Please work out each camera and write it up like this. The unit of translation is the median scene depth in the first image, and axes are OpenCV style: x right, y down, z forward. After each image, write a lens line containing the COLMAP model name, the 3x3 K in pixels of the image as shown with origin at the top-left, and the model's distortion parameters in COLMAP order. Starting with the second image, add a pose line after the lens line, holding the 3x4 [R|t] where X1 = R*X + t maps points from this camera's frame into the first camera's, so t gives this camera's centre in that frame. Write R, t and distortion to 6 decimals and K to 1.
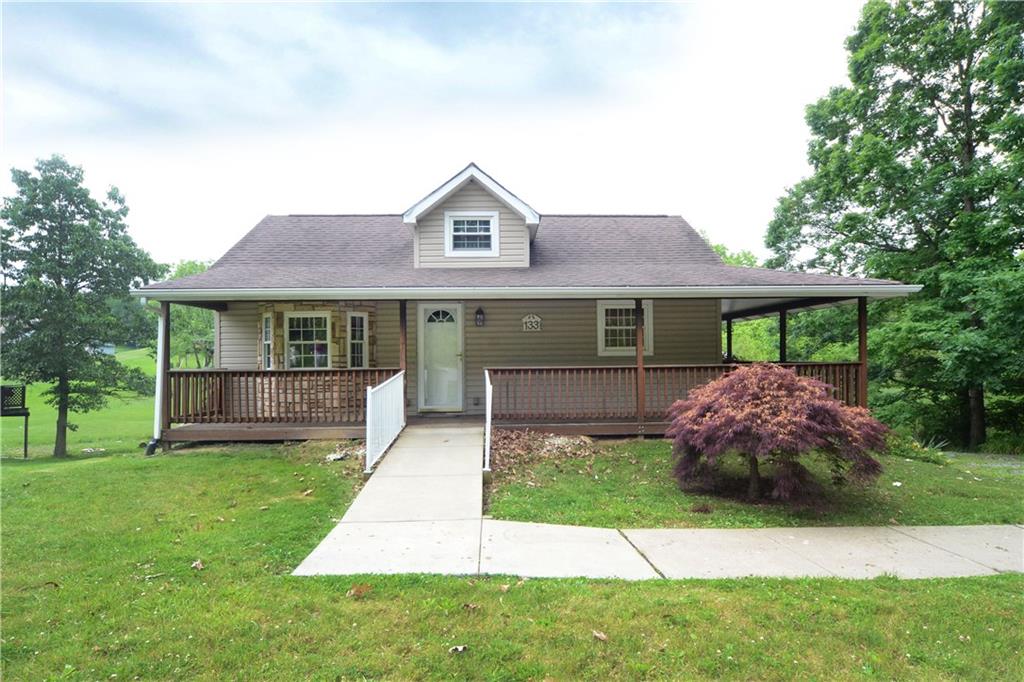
lens RADIAL K [[528.6, 0, 512.5], [0, 528.6, 353.4], [0, 0, 1]] dist [0.000878, 0.000099]
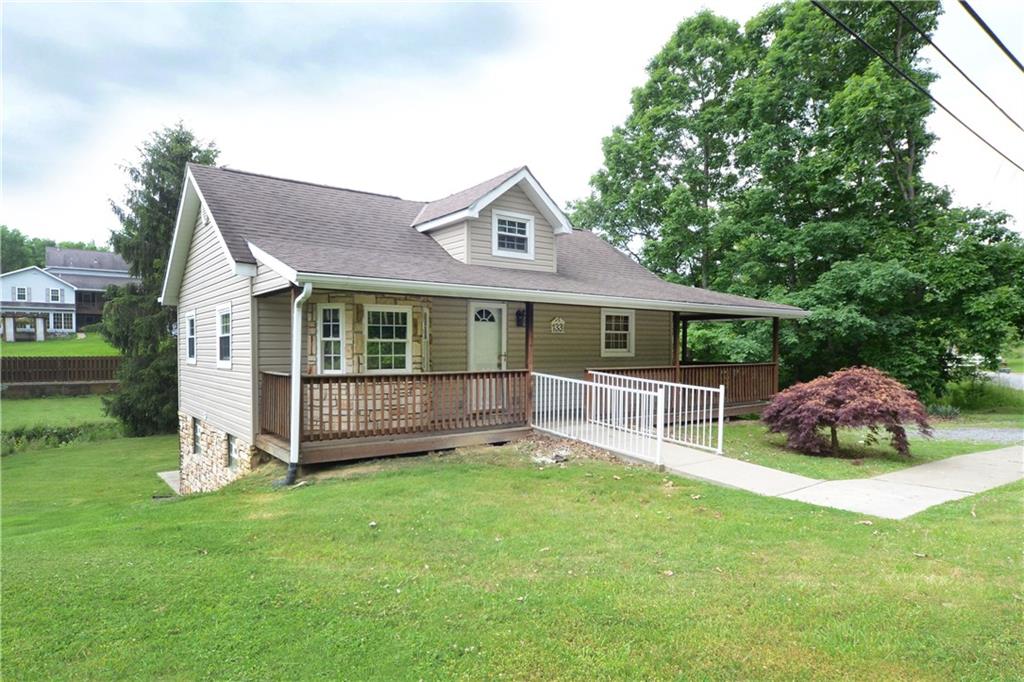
lens RADIAL K [[578.0, 0, 514.2], [0, 578.0, 355.8], [0, 0, 1]] dist [0.011627, 0.000967]
pose [[0.826432, 0.005643, 0.563008, -0.698805], [-0.016382, 0.999767, 0.014025, -0.011554], [-0.562798, -0.020814, 0.826332, 0.085059]]
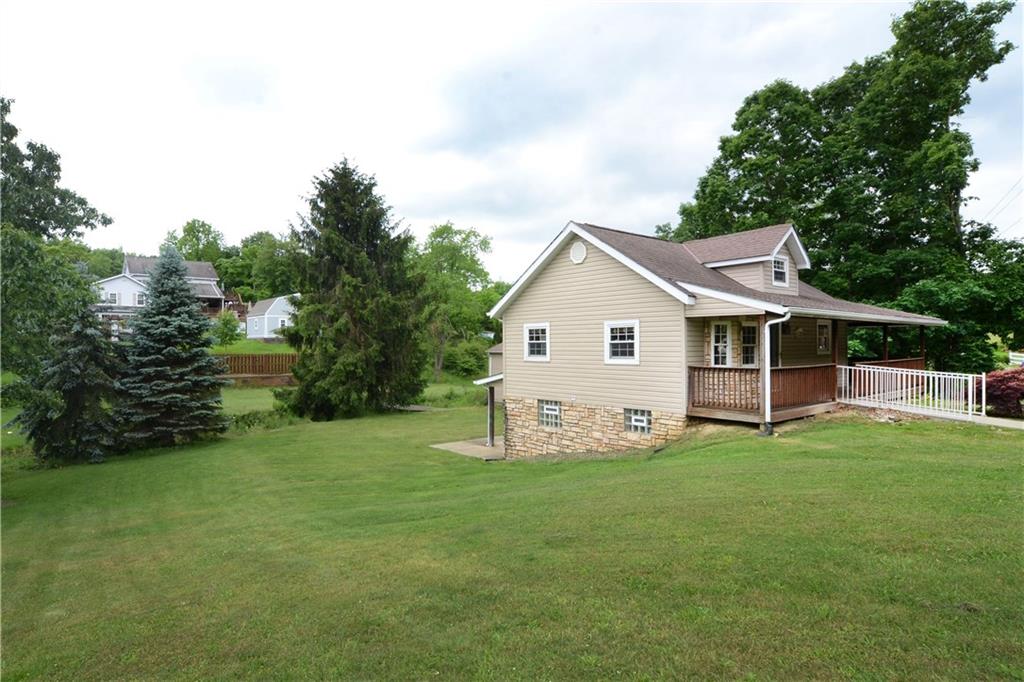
lens RADIAL K [[518.9, 0, 539.9], [0, 518.9, 341.1], [0, 0, 1]] dist [-0.003202, -0.000487]
pose [[0.804352, 0.012241, 0.594028, -1.464244], [-0.011313, 0.999922, -0.005286, -0.016910], [-0.594046, -0.002468, 0.804427, 0.246371]]
